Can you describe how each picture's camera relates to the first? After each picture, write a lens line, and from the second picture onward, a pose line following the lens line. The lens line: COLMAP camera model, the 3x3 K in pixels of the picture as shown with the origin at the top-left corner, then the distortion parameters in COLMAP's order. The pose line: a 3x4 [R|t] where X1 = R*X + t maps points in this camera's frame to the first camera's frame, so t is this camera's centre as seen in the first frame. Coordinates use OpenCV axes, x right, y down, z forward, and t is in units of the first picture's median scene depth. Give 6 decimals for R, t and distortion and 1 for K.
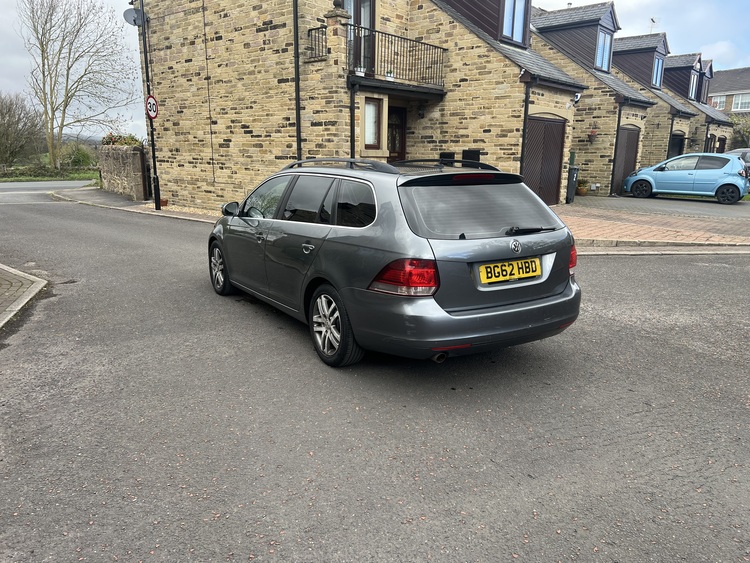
lens RADIAL K [[562.2, 0, 372.7], [0, 562.2, 282.4], [0, 0, 1]] dist [0.050501, -0.056536]
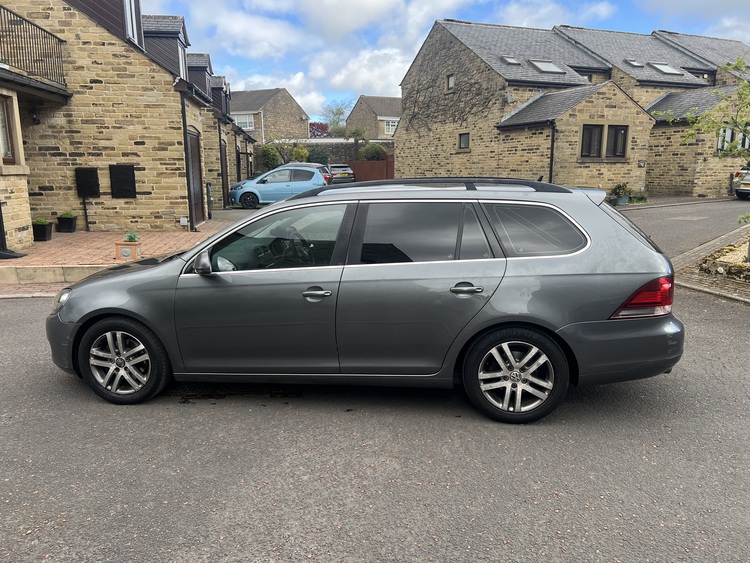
lens RADIAL K [[562.2, 0, 373.9], [0, 562.2, 285.0], [0, 0, 1]] dist [0.050501, -0.056536]
pose [[0.655431, -0.166362, 0.736704, -0.234332], [0.179131, 0.981848, 0.062351, -0.042731], [-0.733704, 0.091100, 0.673334, 0.165432]]
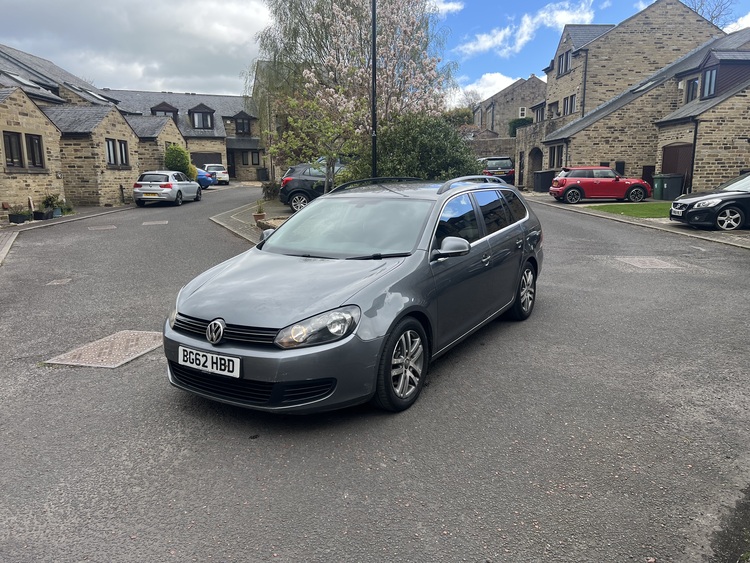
lens RADIAL K [[562.2, 0, 378.2], [0, 562.2, 281.6], [0, 0, 1]] dist [0.050501, -0.056536]
pose [[-0.446933, -0.168095, 0.878633, -0.337529], [0.199997, 0.938550, 0.281290, -0.123148], [-0.871925, 0.301442, -0.385850, 0.540194]]
